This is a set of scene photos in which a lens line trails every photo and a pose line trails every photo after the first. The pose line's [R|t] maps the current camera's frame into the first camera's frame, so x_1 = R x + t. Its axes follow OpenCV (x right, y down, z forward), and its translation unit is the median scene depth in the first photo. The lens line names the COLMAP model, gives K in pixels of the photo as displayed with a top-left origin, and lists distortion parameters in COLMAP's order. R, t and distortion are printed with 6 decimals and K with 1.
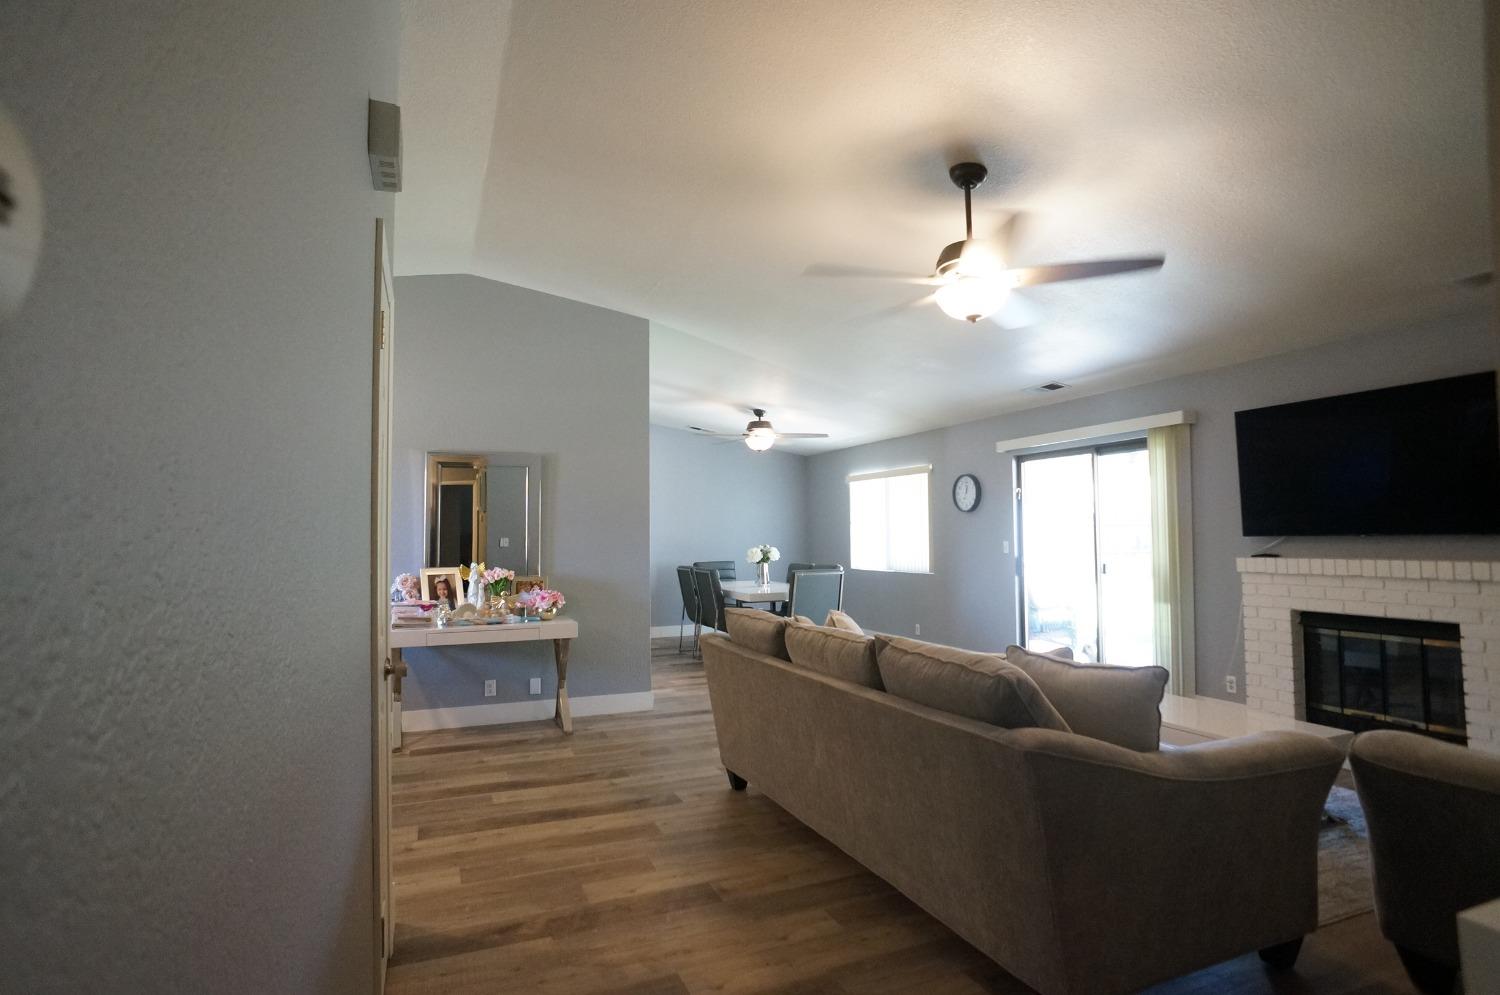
lens RADIAL K [[788.9, 0, 758.4], [0, 788.9, 497.8], [0, 0, 1]] dist [-0.077795, 0.050980]
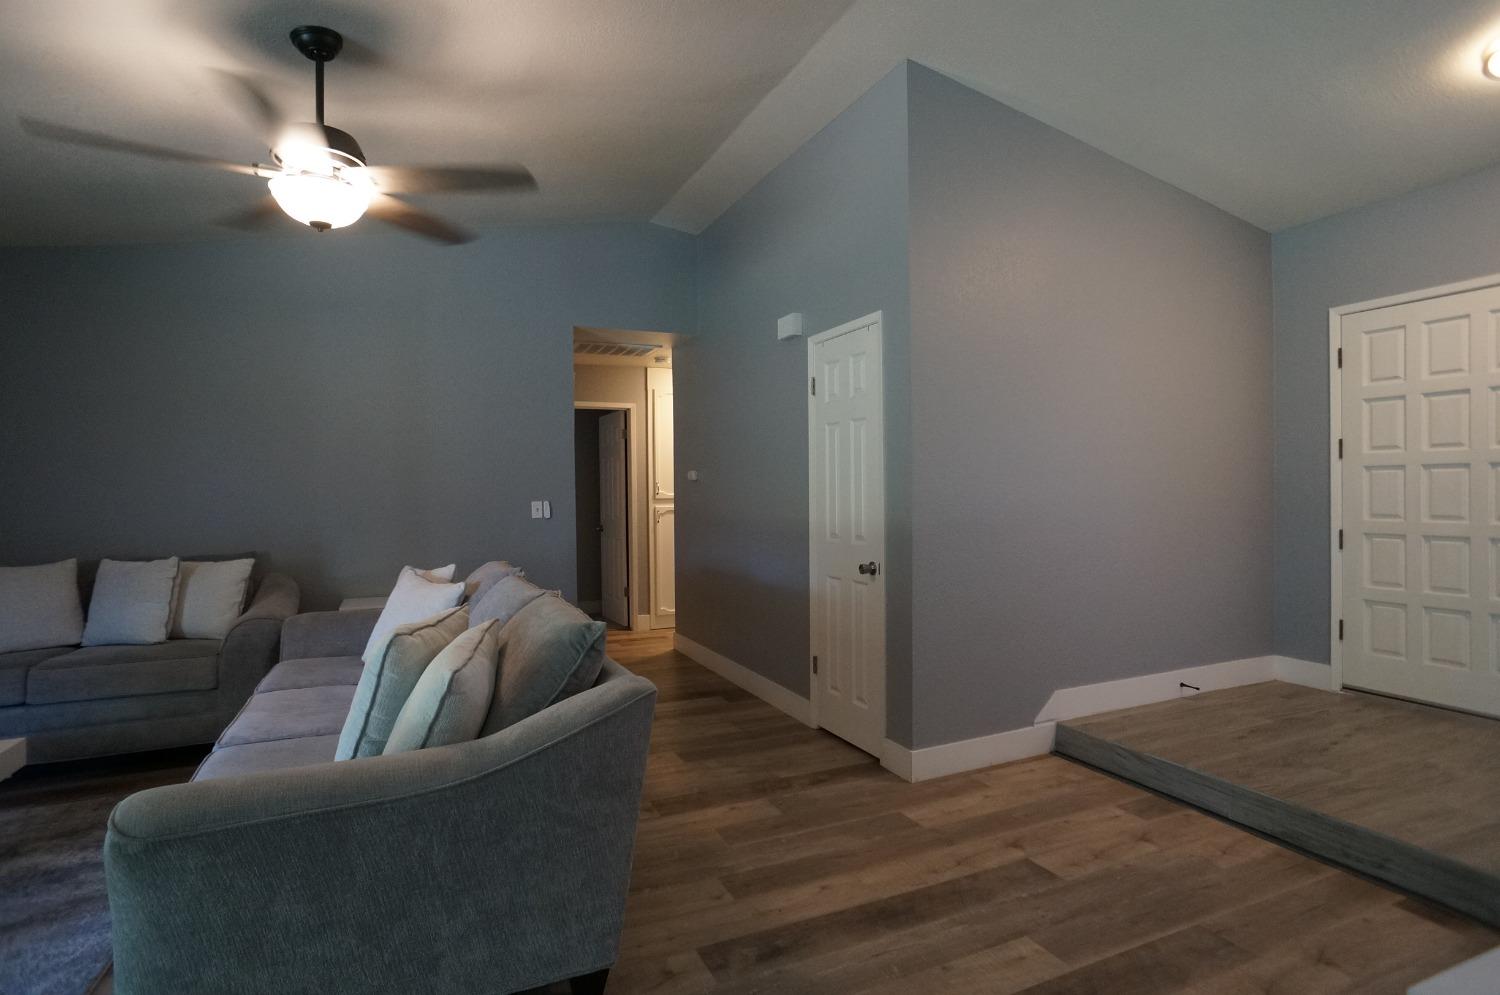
lens RADIAL K [[788.9, 0, 758.4], [0, 788.9, 497.8], [0, 0, 1]] dist [-0.077795, 0.050980]
pose [[-0.999271, 0.024078, -0.029630, -0.118834], [0.025247, 0.998891, -0.039746, 0.077303], [0.028640, -0.040466, -0.998770, 1.414129]]
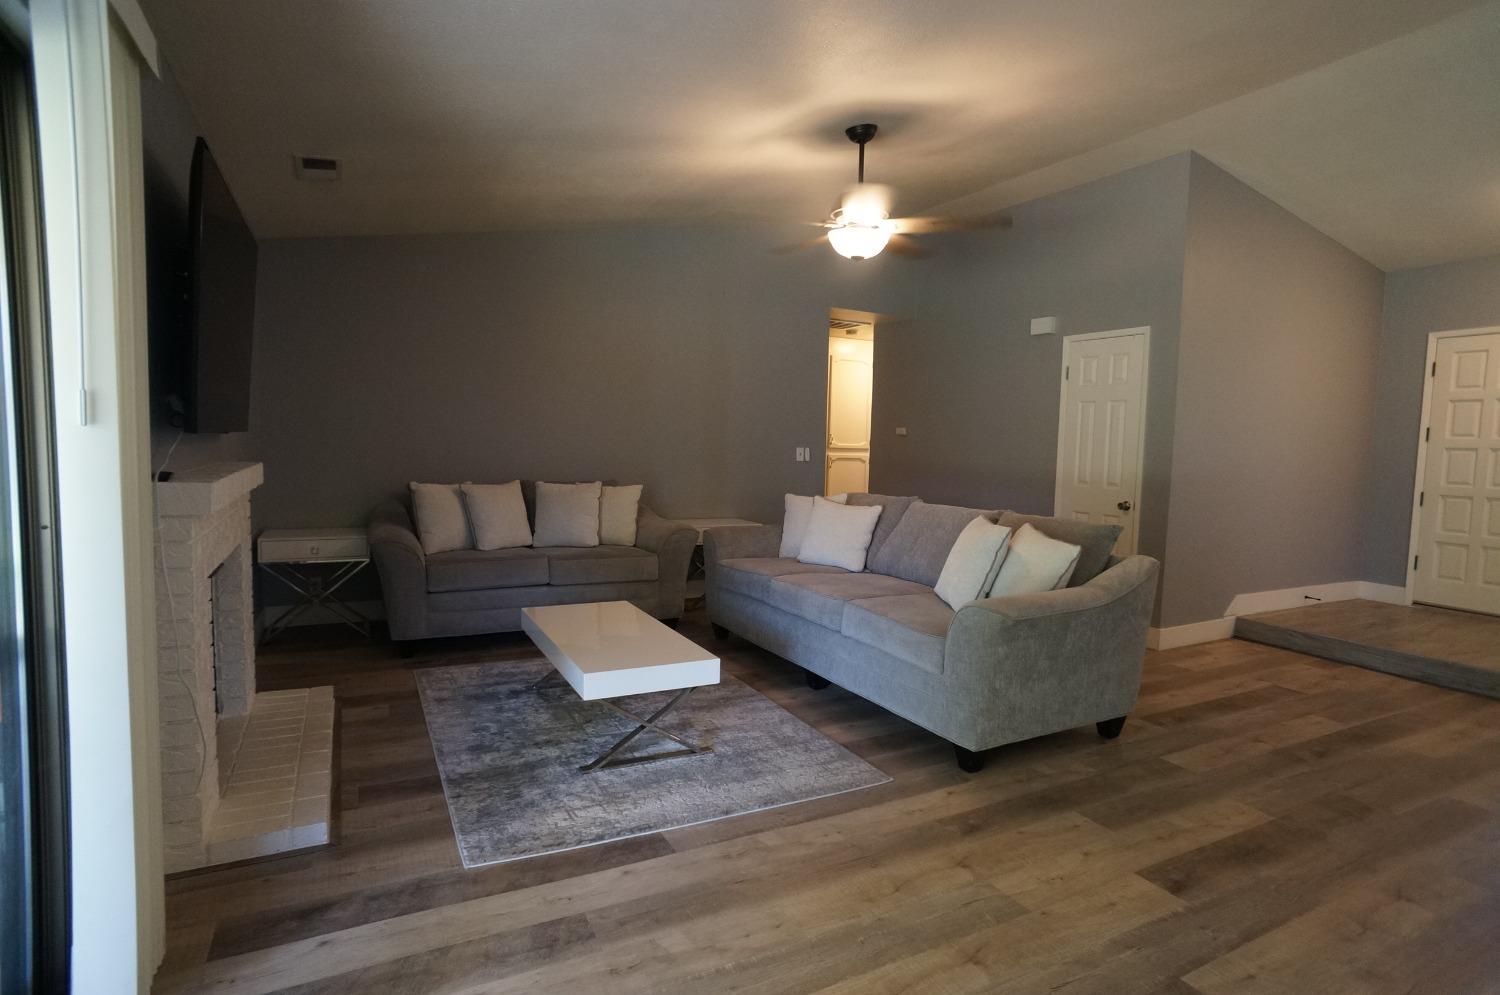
lens RADIAL K [[788.9, 0, 758.4], [0, 788.9, 497.8], [0, 0, 1]] dist [-0.077795, 0.050980]
pose [[-0.995937, -0.007919, -0.089705, 0.418033], [-0.010255, 0.999619, 0.025610, 0.085143], [0.089468, 0.026426, -0.995639, 1.718305]]
